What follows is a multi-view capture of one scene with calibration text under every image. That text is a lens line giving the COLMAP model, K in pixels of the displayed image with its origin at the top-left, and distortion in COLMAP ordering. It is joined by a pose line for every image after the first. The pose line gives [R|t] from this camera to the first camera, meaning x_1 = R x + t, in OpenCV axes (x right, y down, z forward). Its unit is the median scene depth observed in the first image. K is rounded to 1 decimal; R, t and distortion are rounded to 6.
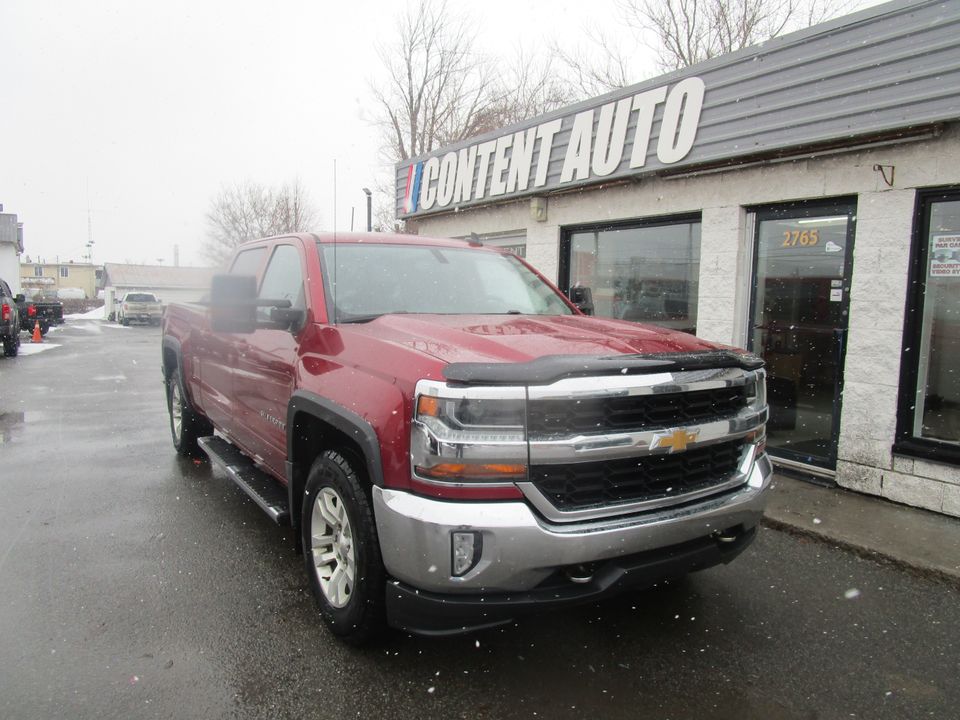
lens RADIAL K [[705.0, 0, 466.8], [0, 705.0, 354.5], [0, 0, 1]] dist [-0.028682, 0.002783]
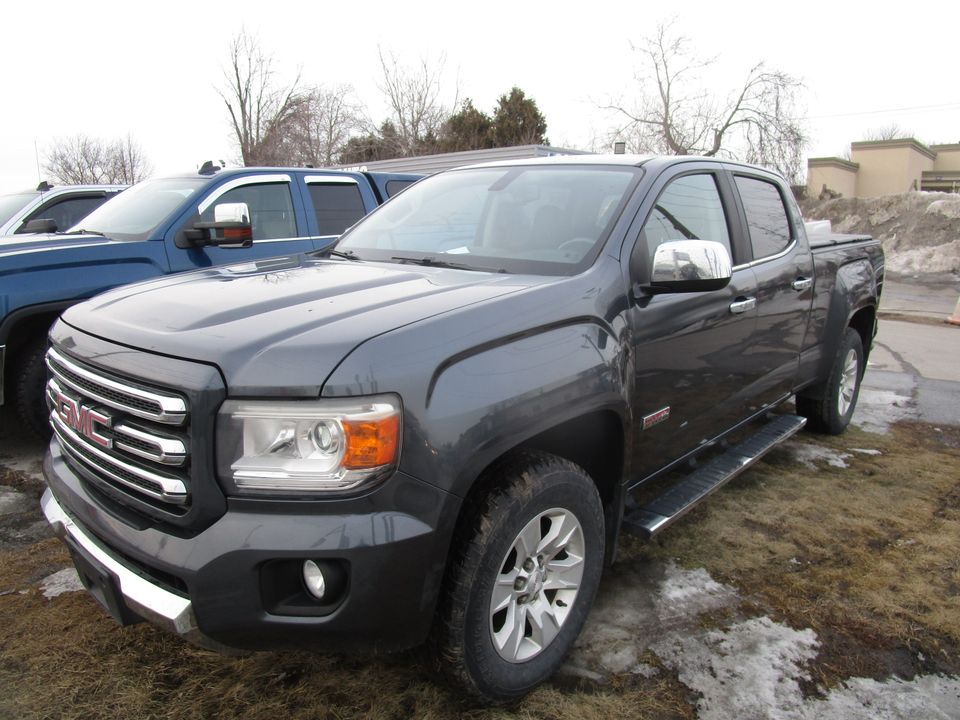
lens RADIAL K [[705.0, 0, 479.9], [0, 705.0, 358.4], [0, 0, 1]] dist [-0.028682, 0.002783]
pose [[0.959315, -0.091055, 0.267252, -0.201999], [0.062188, 0.991466, 0.114572, 0.251762], [-0.275404, -0.093291, 0.956791, -2.943142]]
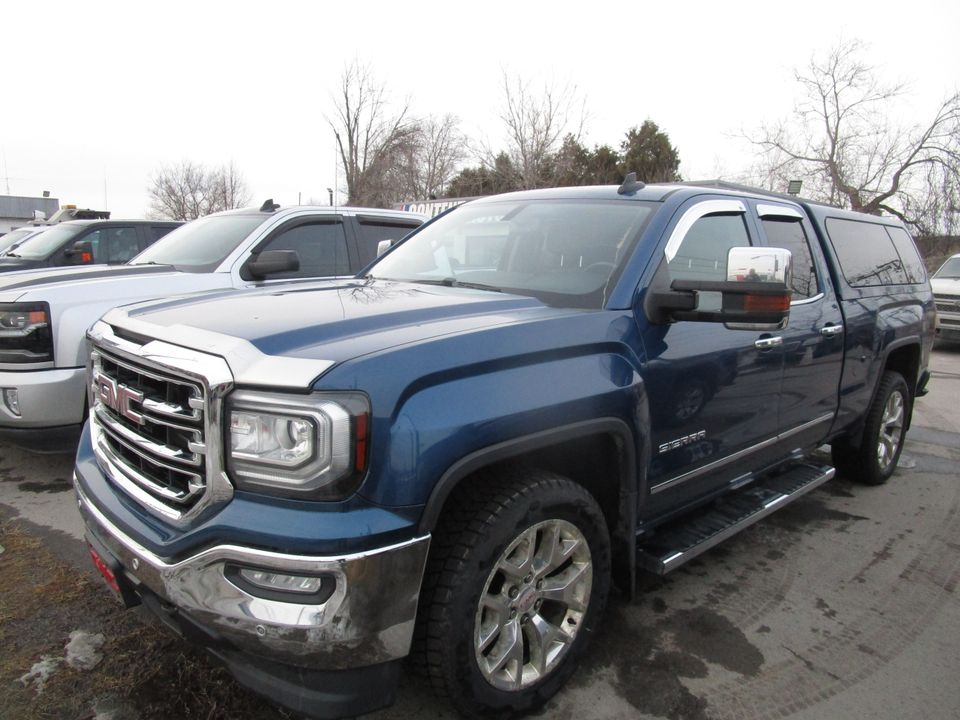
lens RADIAL K [[705.0, 0, 474.4], [0, 705.0, 357.1], [0, 0, 1]] dist [-0.028682, 0.002783]
pose [[0.983974, -0.029555, 0.175848, -0.472750], [0.019057, 0.997950, 0.061091, 0.193288], [-0.177293, -0.056761, 0.982520, -2.517027]]
